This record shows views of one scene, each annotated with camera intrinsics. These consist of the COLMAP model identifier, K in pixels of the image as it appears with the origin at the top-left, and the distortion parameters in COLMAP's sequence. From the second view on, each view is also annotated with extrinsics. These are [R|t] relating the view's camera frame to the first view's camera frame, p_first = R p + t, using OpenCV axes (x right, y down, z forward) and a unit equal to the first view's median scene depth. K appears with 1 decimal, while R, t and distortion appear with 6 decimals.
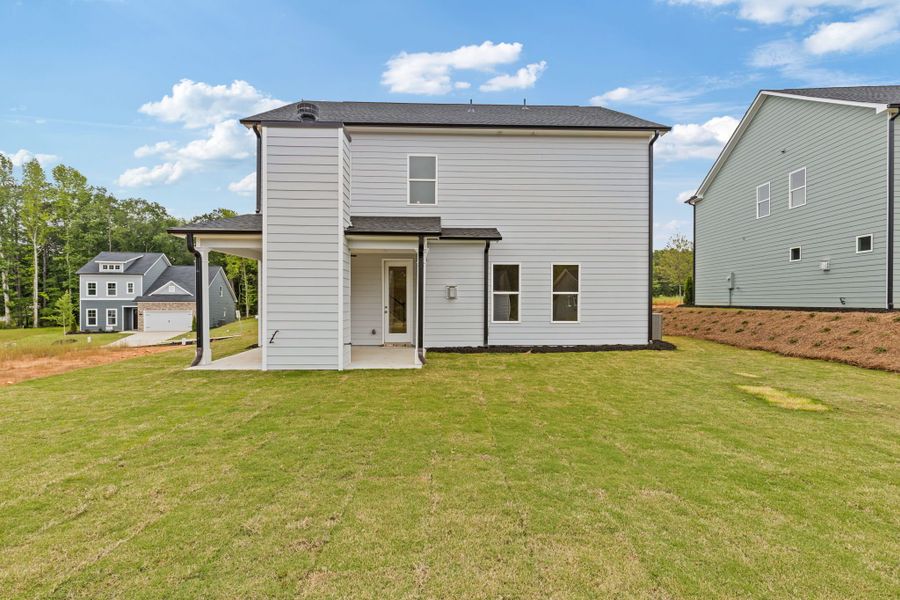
lens RADIAL K [[414.6, 0, 453.1], [0, 414.6, 299.3], [0, 0, 1]] dist [0.001339, 0.000313]
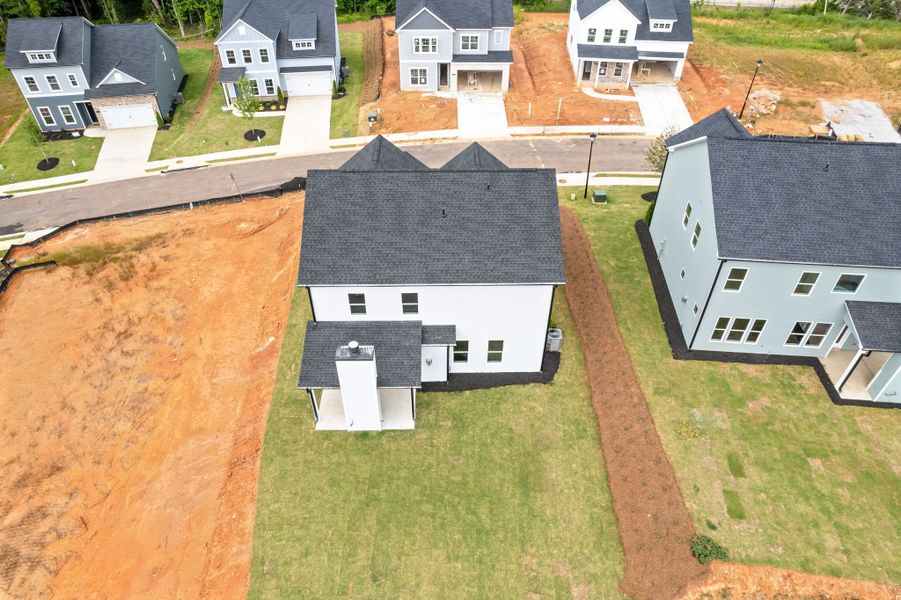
lens RADIAL K [[575.3, 0, 450.5], [0, 575.3, 300.0], [0, 0, 1]] dist [-0.081891, 0.075036]
pose [[0.999837, 0.012885, -0.012638, 0.111567], [-0.001762, 0.766567, 0.642162, -1.726012], [0.017962, -0.642035, 0.766465, -0.707092]]
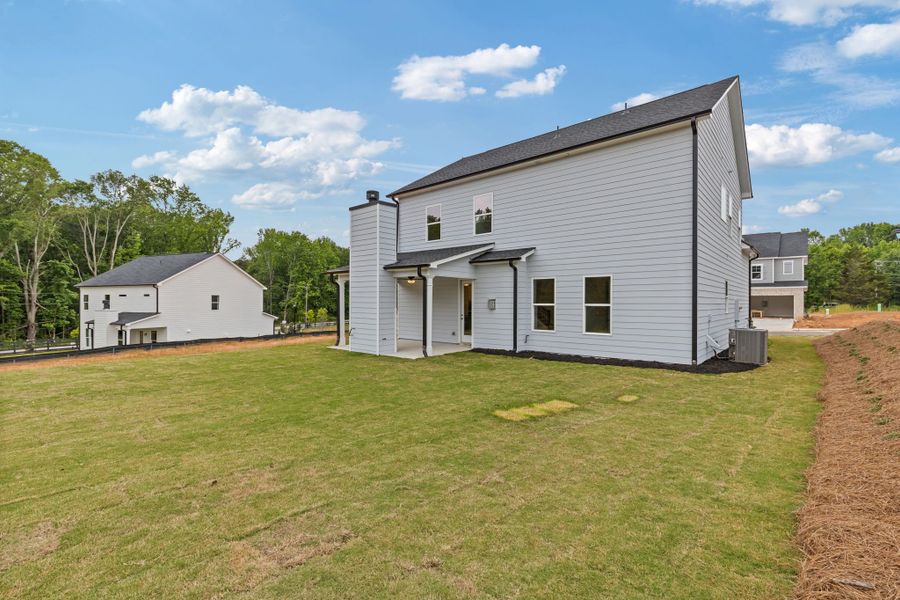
lens RADIAL K [[404.7, 0, 454.0], [0, 404.7, 300.5], [0, 0, 1]] dist [-0.000061, 0.000007]
pose [[0.732894, -0.004509, -0.680328, 0.684465], [-0.001878, 0.999961, -0.008651, -0.016826], [0.680340, 0.007618, 0.732857, 0.043862]]
